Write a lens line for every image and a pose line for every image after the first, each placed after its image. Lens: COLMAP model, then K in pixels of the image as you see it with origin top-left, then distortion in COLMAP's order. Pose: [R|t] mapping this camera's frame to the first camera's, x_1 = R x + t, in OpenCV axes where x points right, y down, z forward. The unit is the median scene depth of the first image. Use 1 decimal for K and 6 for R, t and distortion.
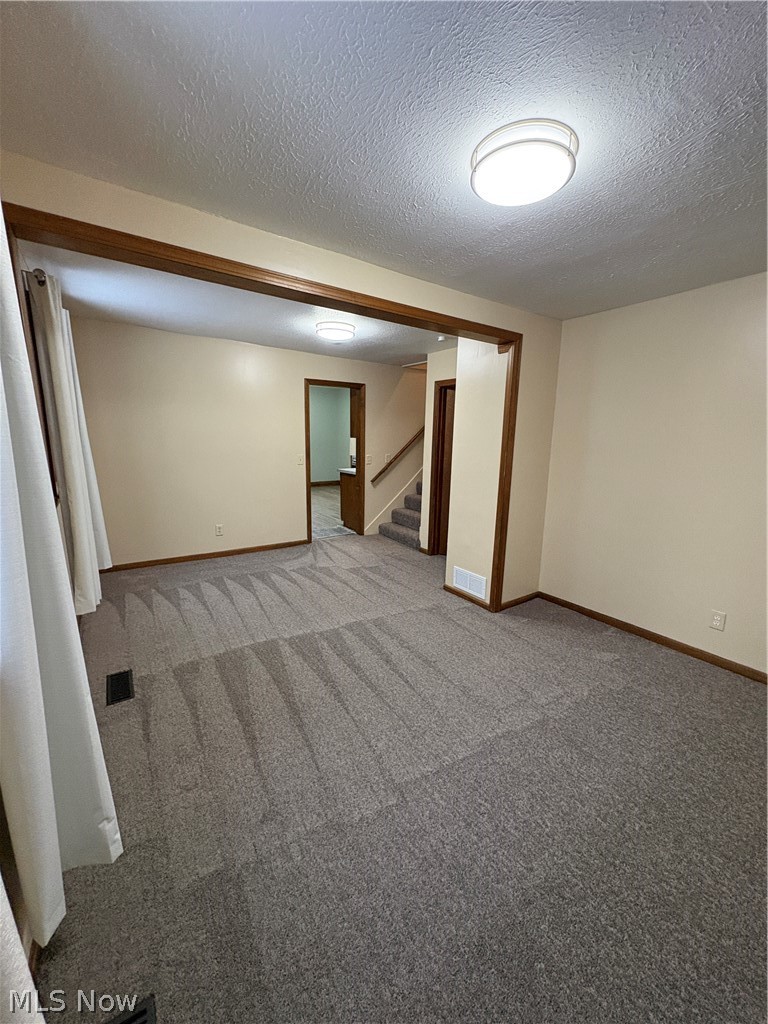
lens RADIAL K [[407.0, 0, 381.2], [0, 407.0, 514.8], [0, 0, 1]] dist [-0.000040, 0.000086]
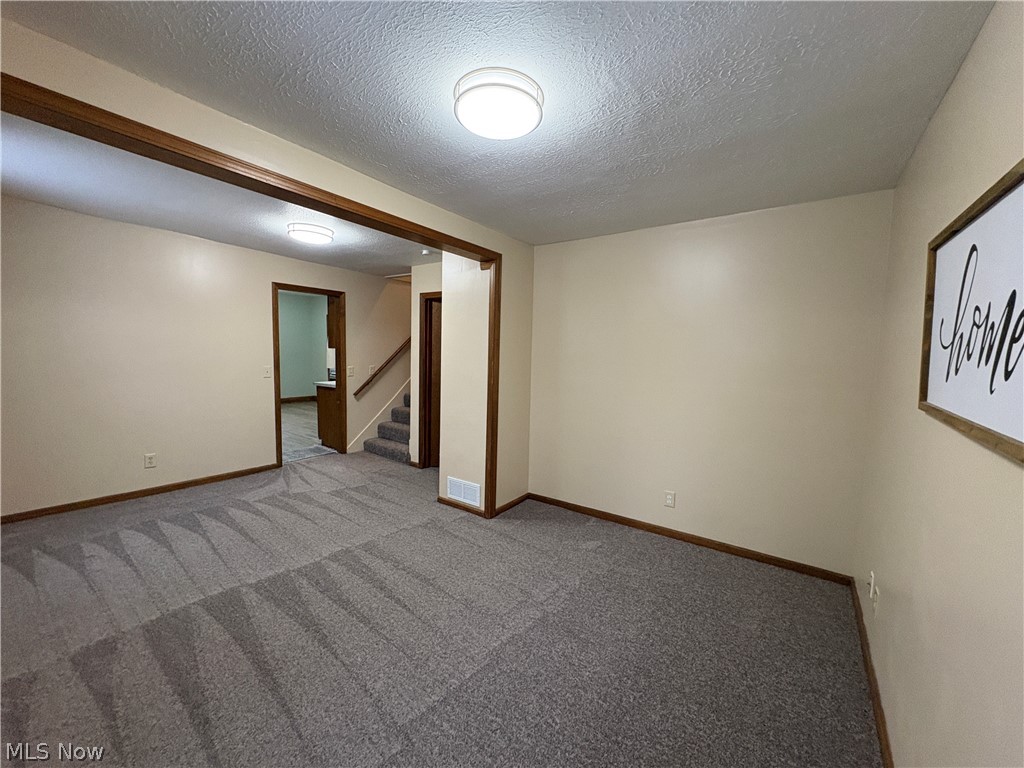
lens RADIAL K [[407.0, 0, 512.7], [0, 407.0, 387.4], [0, 0, 1]] dist [-0.000040, 0.000086]
pose [[0.937398, -0.023265, 0.347483, -0.015036], [0.057860, 0.994303, -0.089516, 0.012746], [-0.343420, 0.104017, 0.933404, 0.006226]]
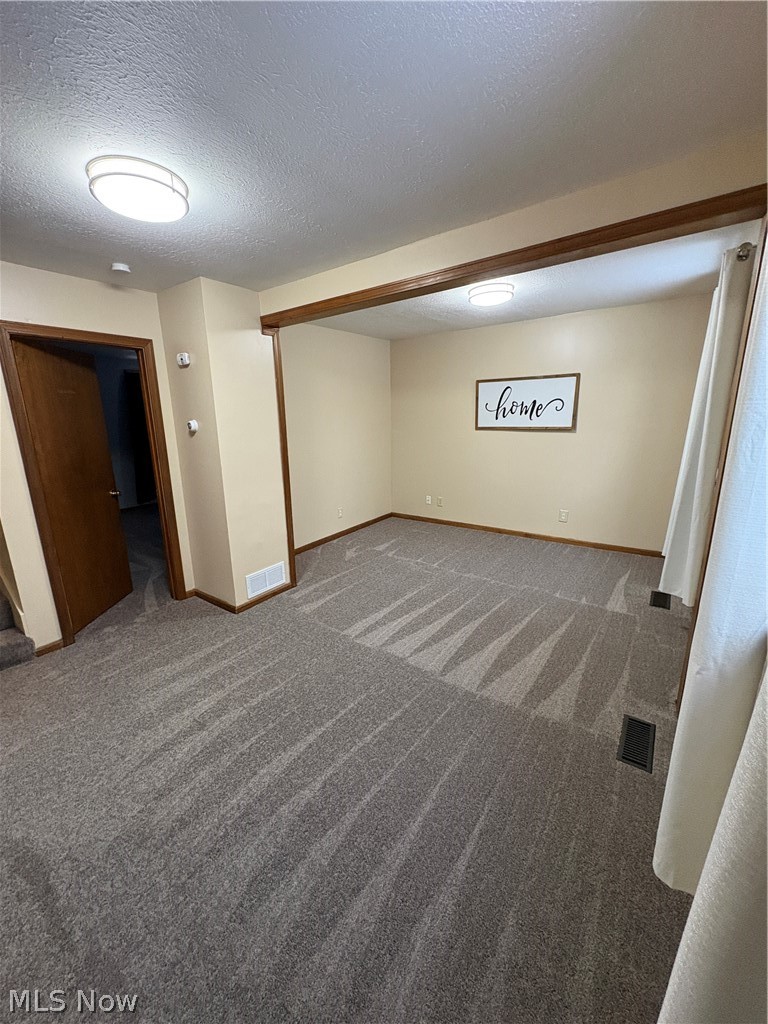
lens RADIAL K [[407.0, 0, 382.7], [0, 407.0, 512.4], [0, 0, 1]] dist [-0.000040, 0.000086]
pose [[-0.365423, -0.230077, 0.901959, -0.916518], [0.200883, 0.926647, 0.317761, -0.291690], [-0.908907, 0.297306, -0.292400, 1.329684]]
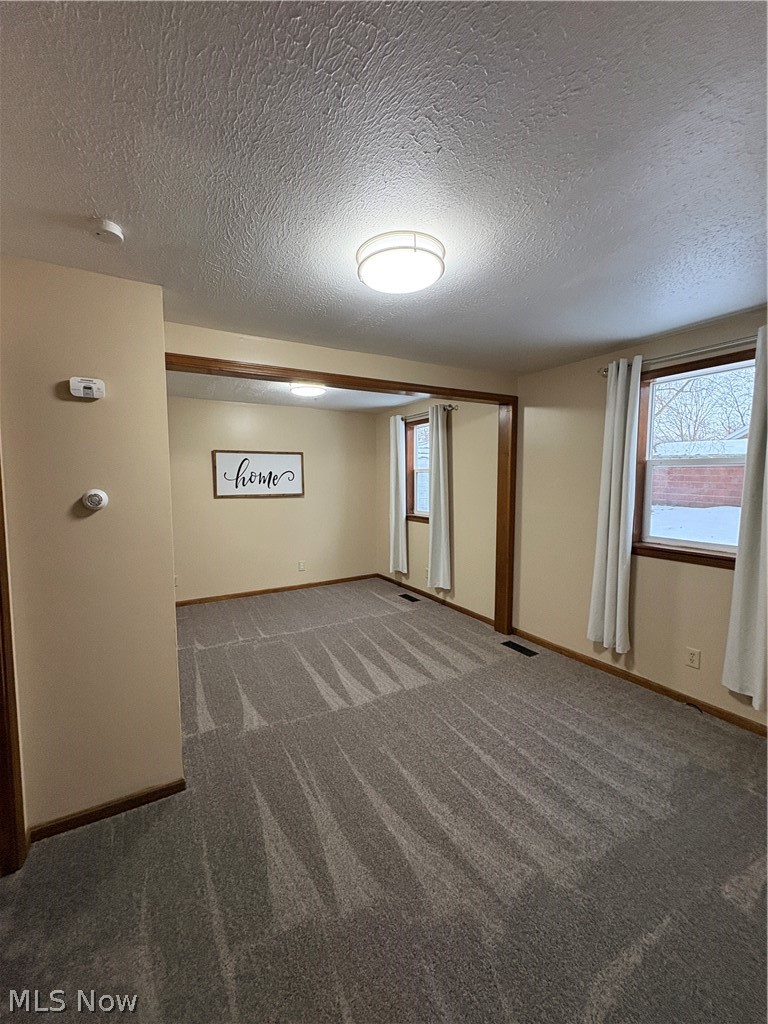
lens RADIAL K [[407.0, 0, 379.4], [0, 407.0, 515.5], [0, 0, 1]] dist [-0.000040, 0.000086]
pose [[-0.998926, -0.018879, 0.042314, -0.144373], [-0.005672, 0.956182, 0.292718, -0.427839], [-0.045986, 0.292163, -0.955262, 2.006113]]
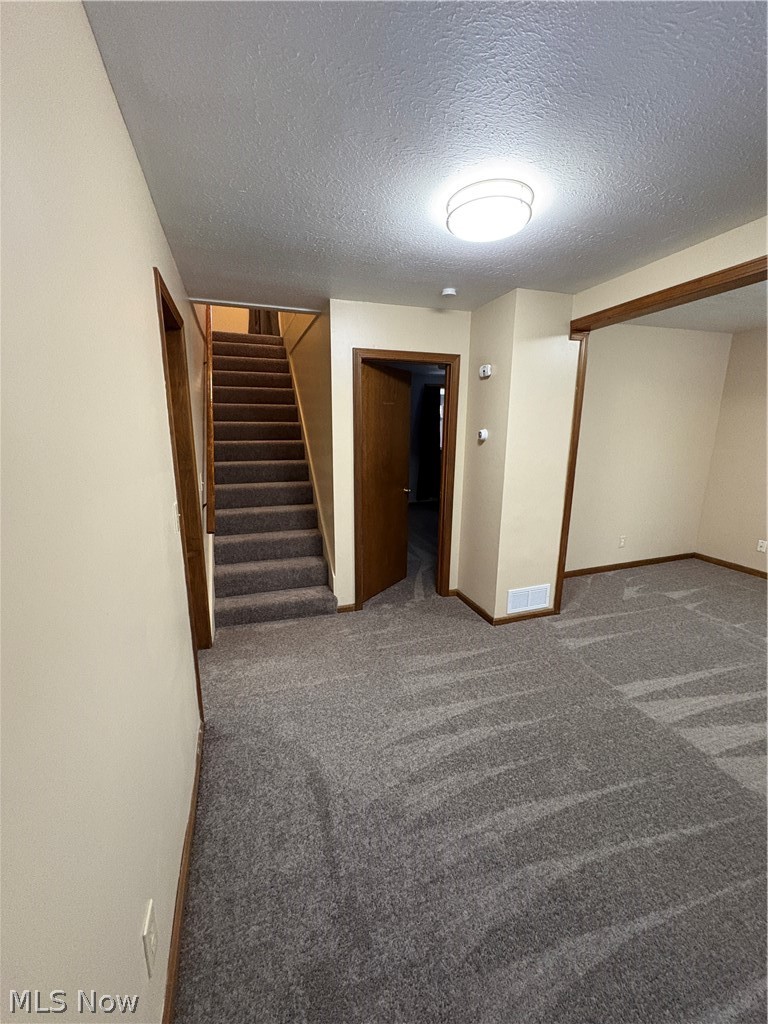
lens RADIAL K [[407.0, 0, 380.9], [0, 407.0, 511.6], [0, 0, 1]] dist [-0.000040, 0.000086]
pose [[0.251104, -0.215792, 0.943600, -0.873037], [0.198040, 0.965666, 0.168137, -0.302531], [-0.947484, 0.144651, 0.285218, 1.382539]]
